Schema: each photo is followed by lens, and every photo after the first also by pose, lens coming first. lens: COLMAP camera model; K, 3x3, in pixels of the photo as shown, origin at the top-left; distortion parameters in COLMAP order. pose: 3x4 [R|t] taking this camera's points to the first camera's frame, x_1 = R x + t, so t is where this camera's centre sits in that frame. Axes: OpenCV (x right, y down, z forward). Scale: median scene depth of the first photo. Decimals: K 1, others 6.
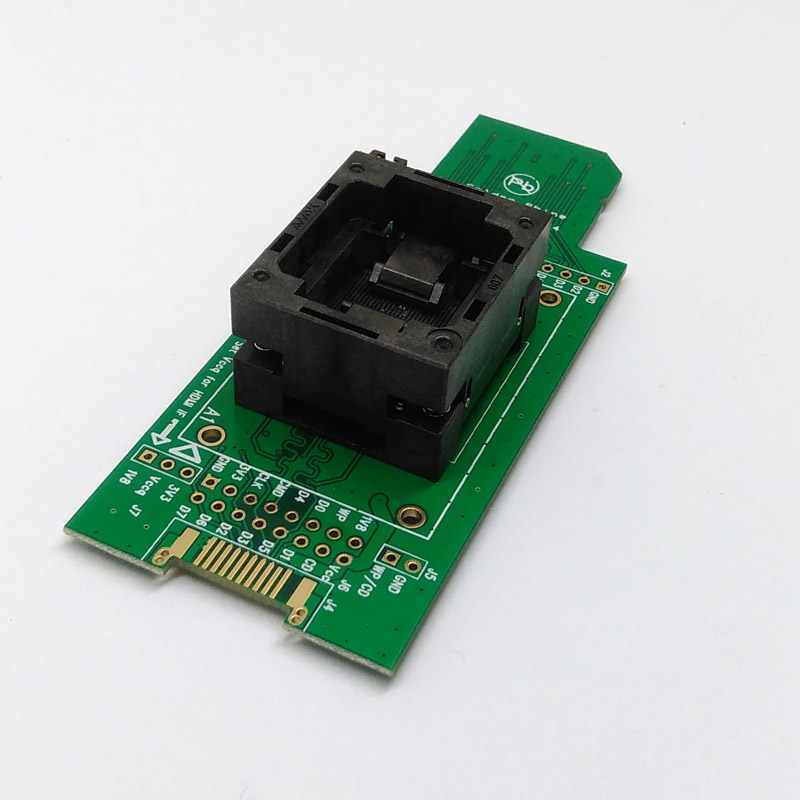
lens RADIAL K [[1325.2, 0, 400.0], [0, 1325.2, 400.0], [0, 0, 1]] dist [0.014424, 0.028593]
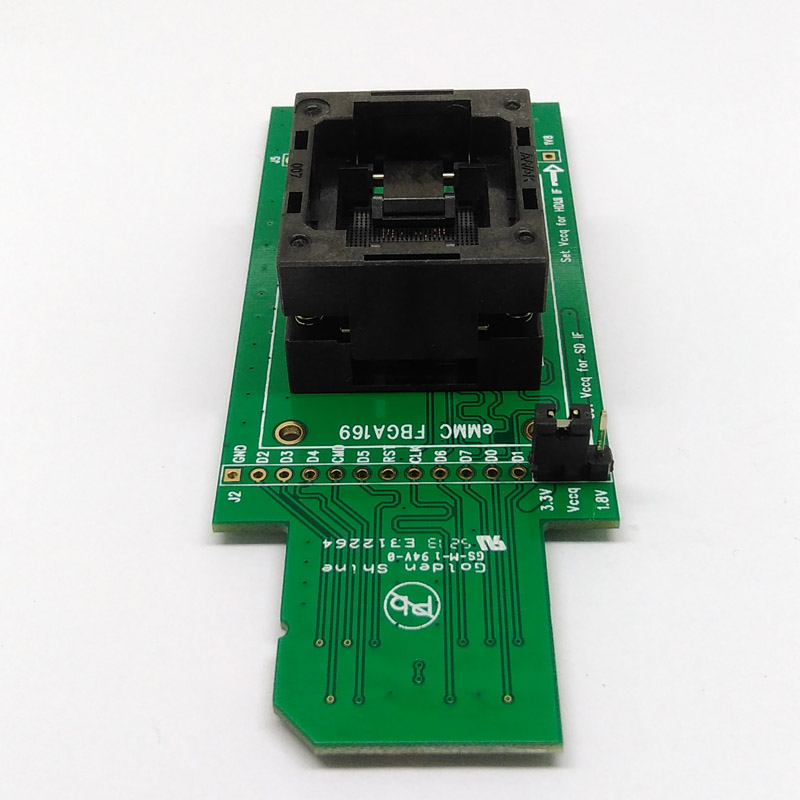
lens RADIAL K [[1214.8, 0, 400.0], [0, 1214.8, 400.0], [0, 0, 1]] dist [0.016370, 0.108882]
pose [[-0.902650, 0.290809, -0.317259, 0.321112], [-0.322998, 0.029418, 0.945942, -0.906161], [0.284422, 0.956329, 0.067376, 1.100817]]
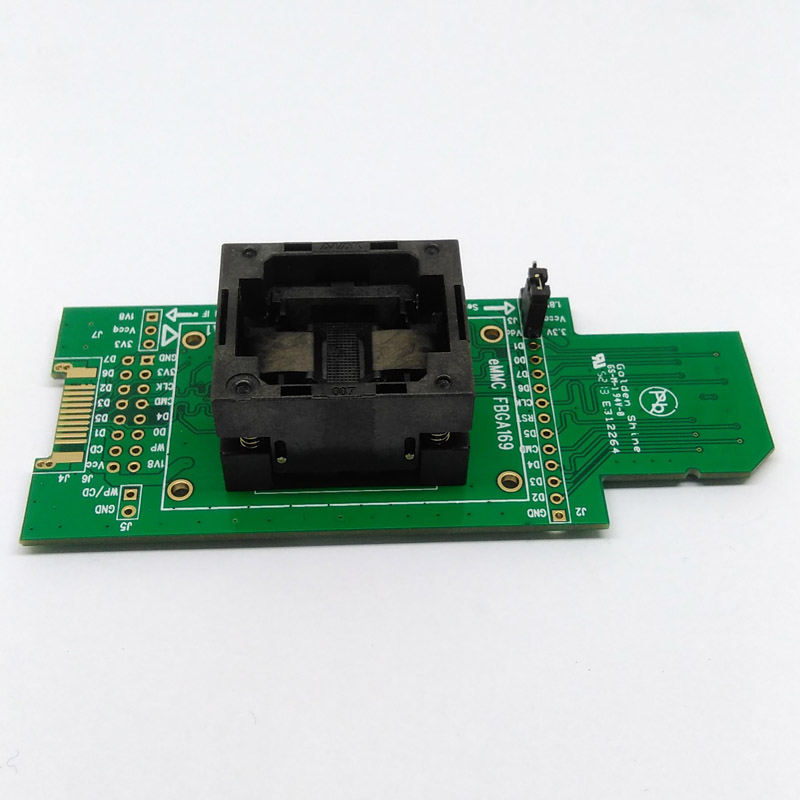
lens RADIAL K [[1214.8, 0, 400.0], [0, 1214.8, 400.0], [0, 0, 1]] dist [0.016370, 0.108882]
pose [[0.471707, 0.648511, -0.597433, 0.657627], [-0.620926, 0.725371, 0.297131, -0.387609], [0.626053, 0.230803, 0.744840, 0.314525]]
